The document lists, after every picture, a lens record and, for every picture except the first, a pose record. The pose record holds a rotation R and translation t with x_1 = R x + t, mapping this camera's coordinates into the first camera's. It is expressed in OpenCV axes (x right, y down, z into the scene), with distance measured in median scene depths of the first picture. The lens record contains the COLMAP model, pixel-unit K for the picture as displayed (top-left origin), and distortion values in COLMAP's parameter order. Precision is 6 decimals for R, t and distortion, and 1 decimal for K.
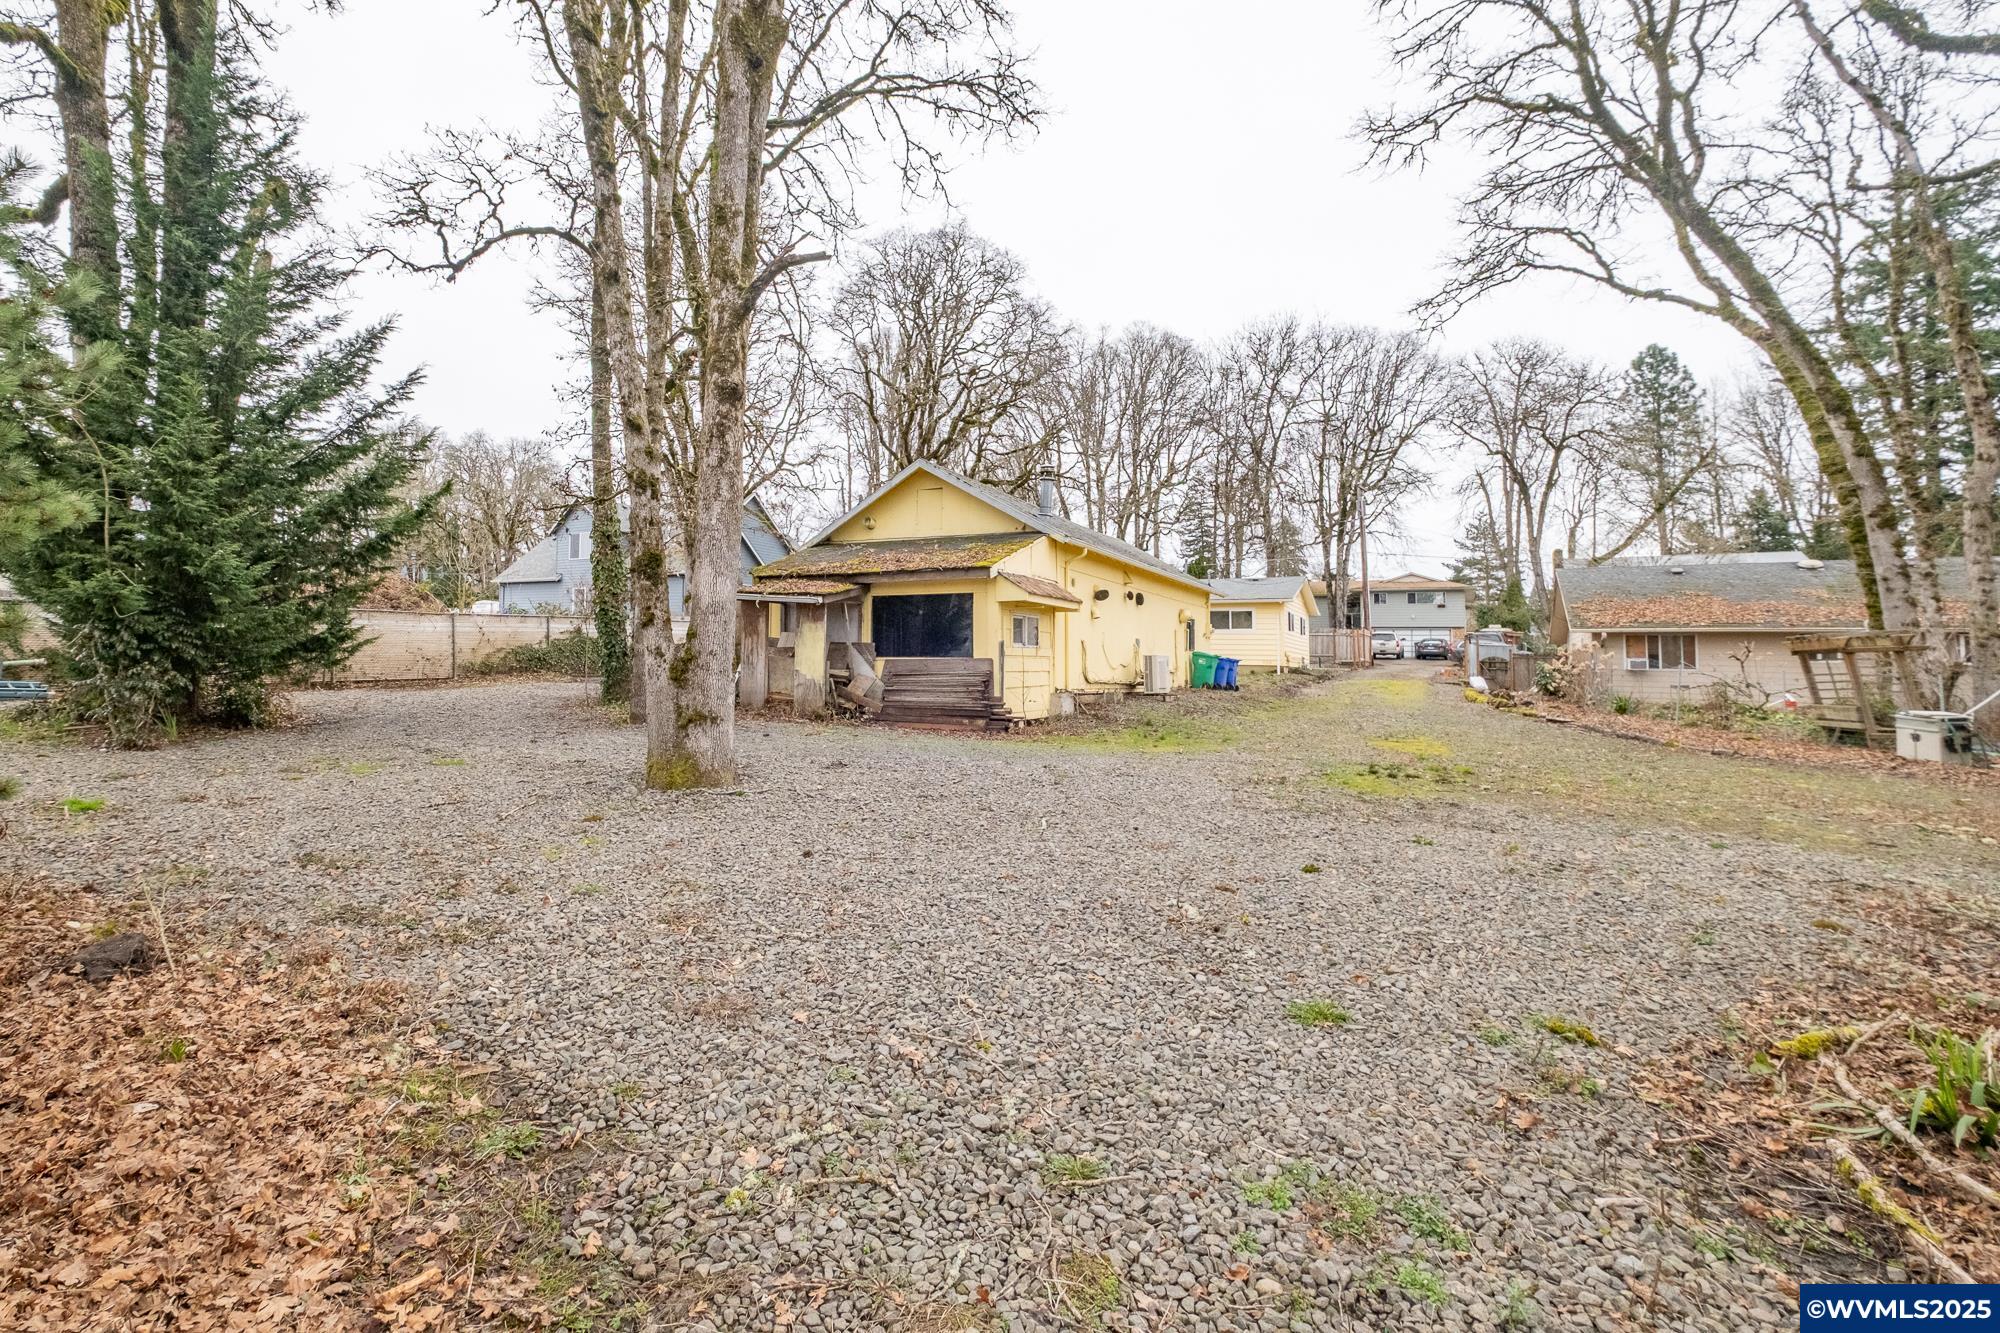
lens RADIAL K [[889.7, 0, 961.7], [0, 889.7, 669.9], [0, 0, 1]] dist [0.000134, 0.000056]
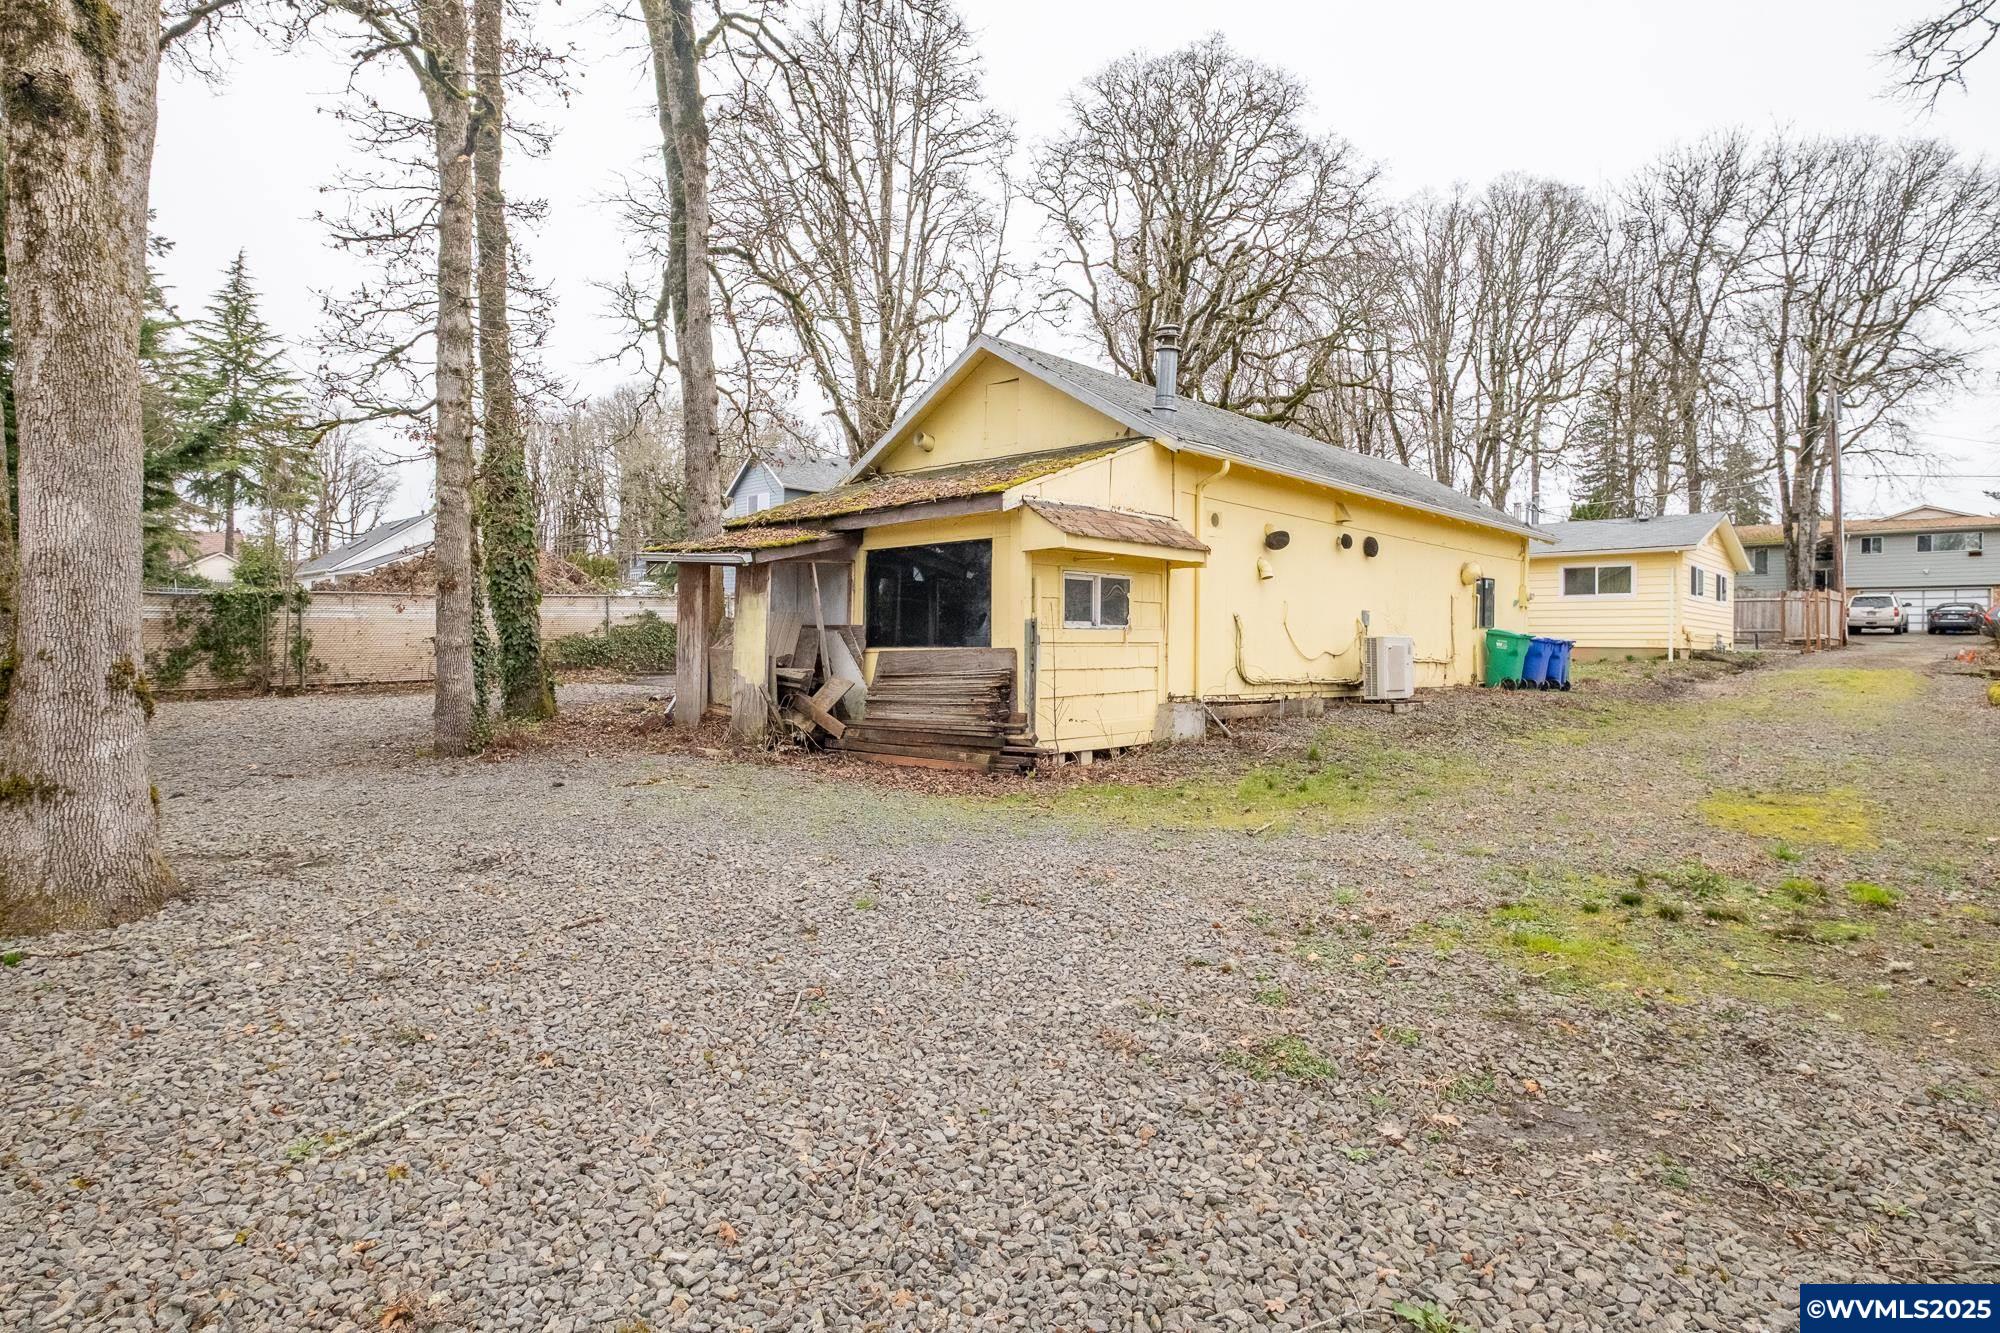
lens RADIAL K [[1129.2, 0, 1002.9], [0, 1129.2, 716.4], [0, 0, 1]] dist [0.001850, -0.000568]
pose [[0.977046, 0.001221, -0.213023, 0.087906], [0.009876, 0.998649, 0.051024, -0.002946], [0.212797, -0.051957, 0.975714, 0.125007]]
